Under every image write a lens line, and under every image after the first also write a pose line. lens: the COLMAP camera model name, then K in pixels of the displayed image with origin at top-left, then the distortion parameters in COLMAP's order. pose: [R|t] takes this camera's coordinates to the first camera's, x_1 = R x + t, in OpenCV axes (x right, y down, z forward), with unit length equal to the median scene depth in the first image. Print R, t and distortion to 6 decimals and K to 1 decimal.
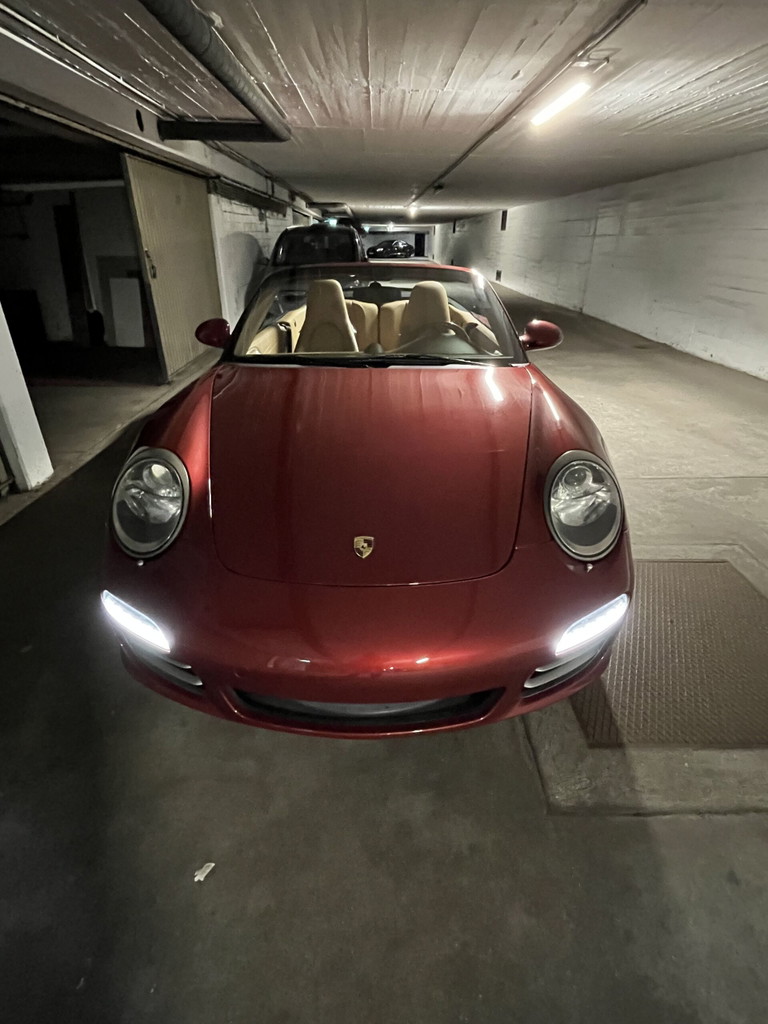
lens RADIAL K [[515.8, 0, 384.0], [0, 515.8, 512.0], [0, 0, 1]] dist [-0.013319, 0.000749]
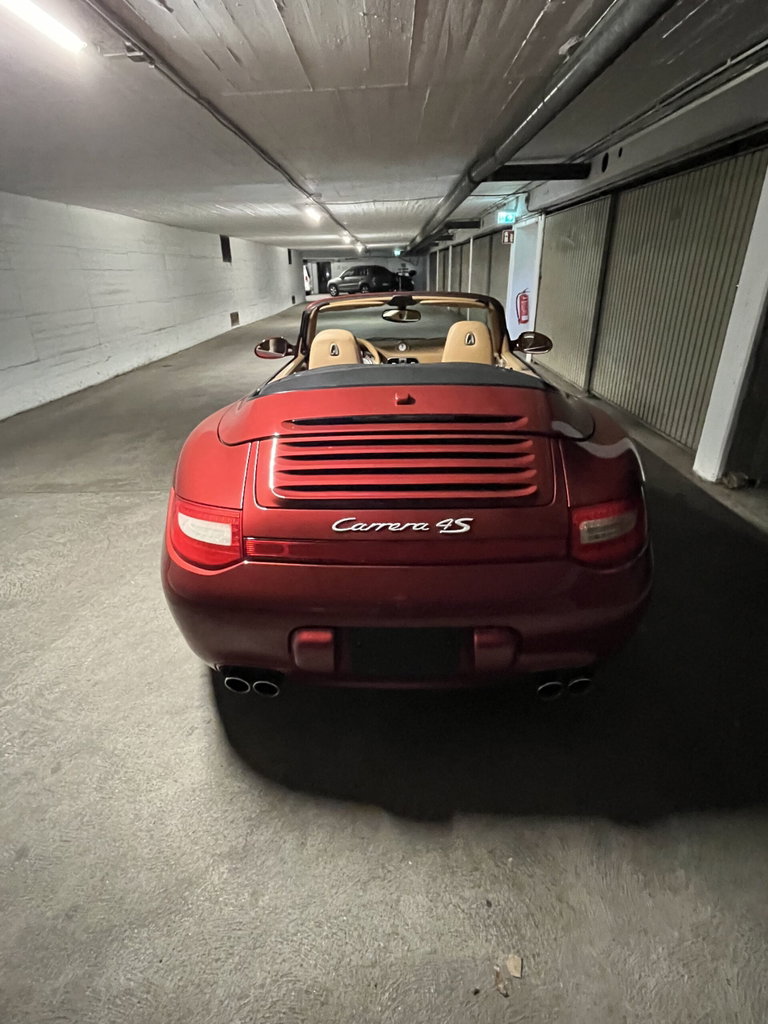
lens RADIAL K [[515.8, 0, 384.0], [0, 515.8, 512.0], [0, 0, 1]] dist [-0.013319, 0.000749]
pose [[-0.999098, 0.001718, 0.042426, -0.017033], [0.035158, 0.593728, 0.803898, -0.888868], [-0.023809, 0.804664, -0.593253, 1.650143]]
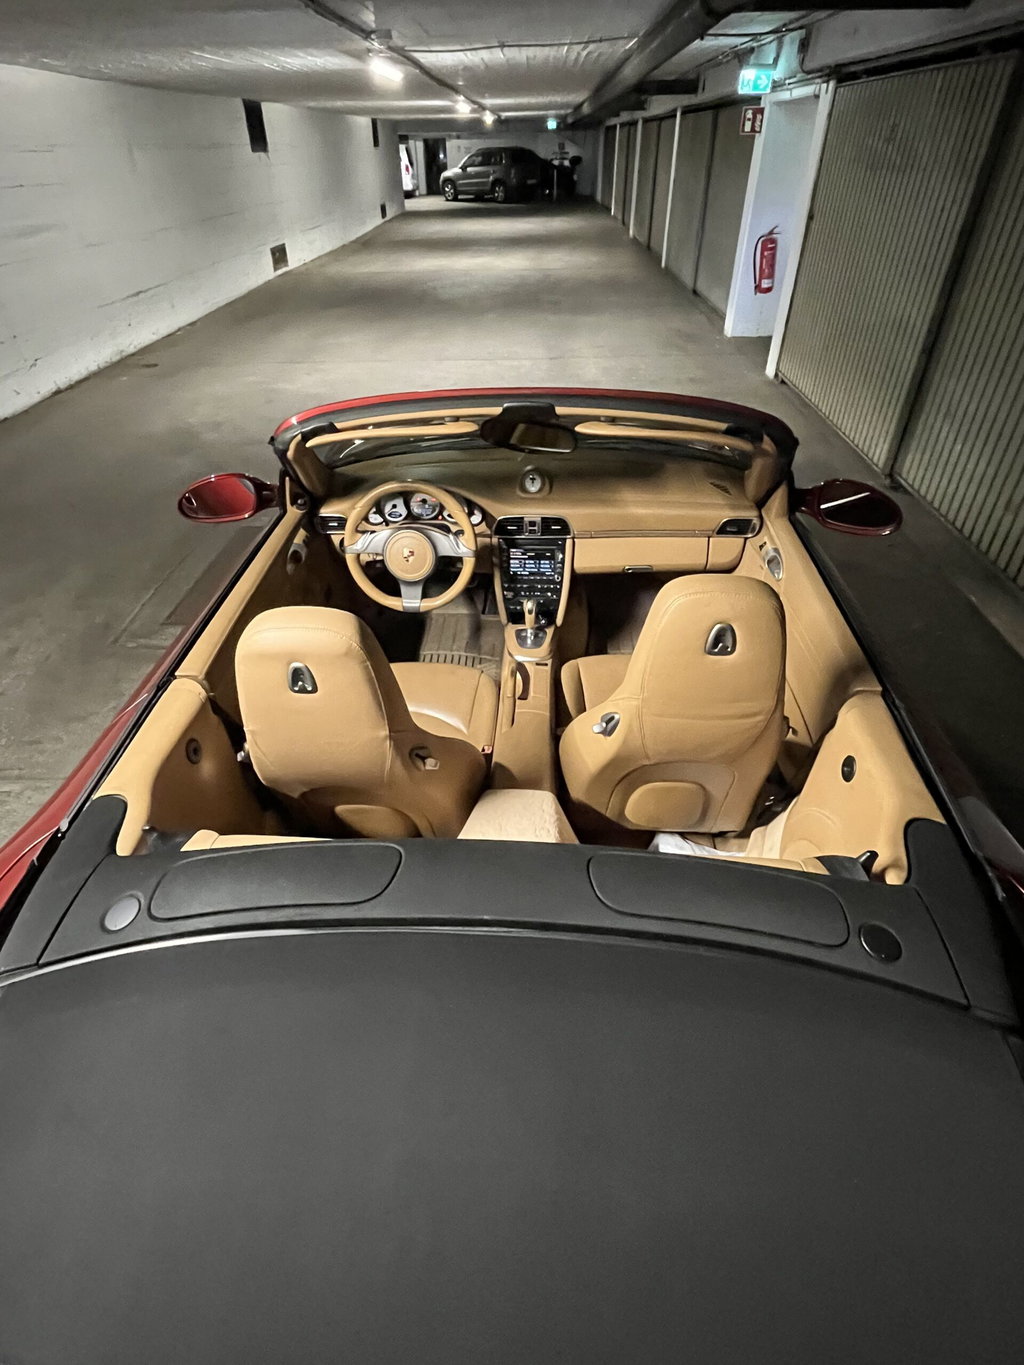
lens RADIAL K [[687.6, 0, 512.0], [0, 687.6, 682.5], [0, 0, 1]] dist [-0.013319, 0.000749]
pose [[-0.998024, -0.030631, 0.054859, -0.019421], [0.038211, 0.397200, 0.916936, -0.859788], [-0.049877, 0.917221, -0.395244, 1.561379]]
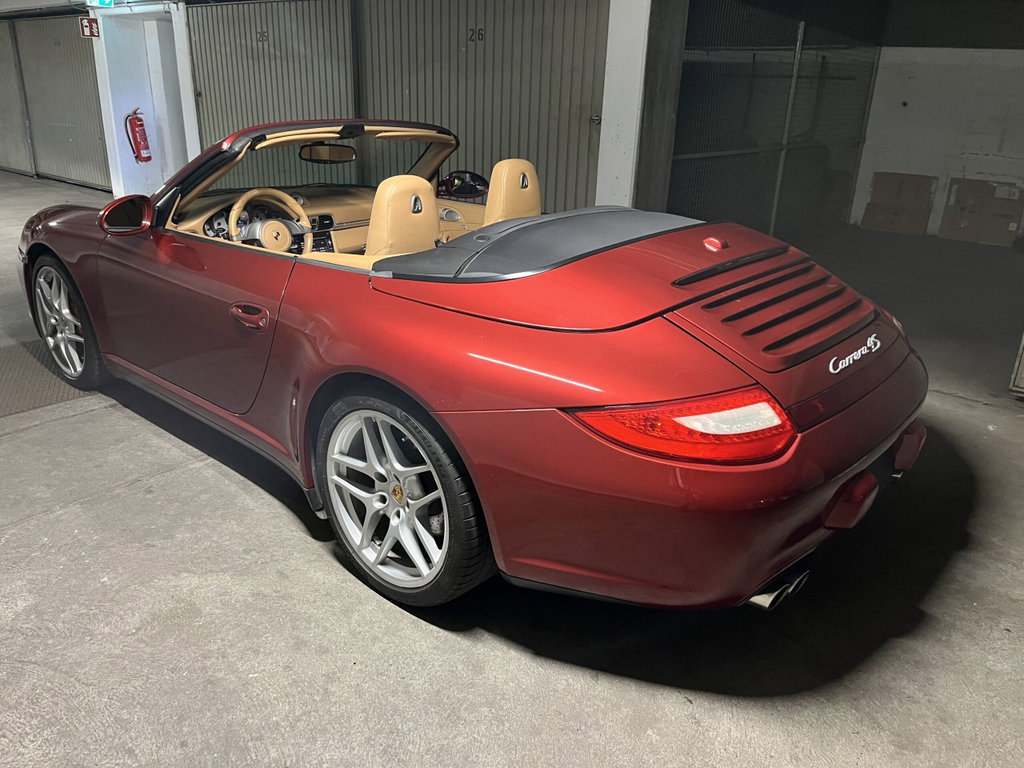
lens RADIAL K [[773.3, 0, 512.0], [0, 773.3, 384.0], [0, 0, 1]] dist [0.053503, -0.092436]
pose [[-0.656384, 0.243378, -0.714092, 0.095152], [-0.391576, 0.699147, 0.598216, -0.874307], [0.644848, 0.672281, -0.363608, 1.620911]]
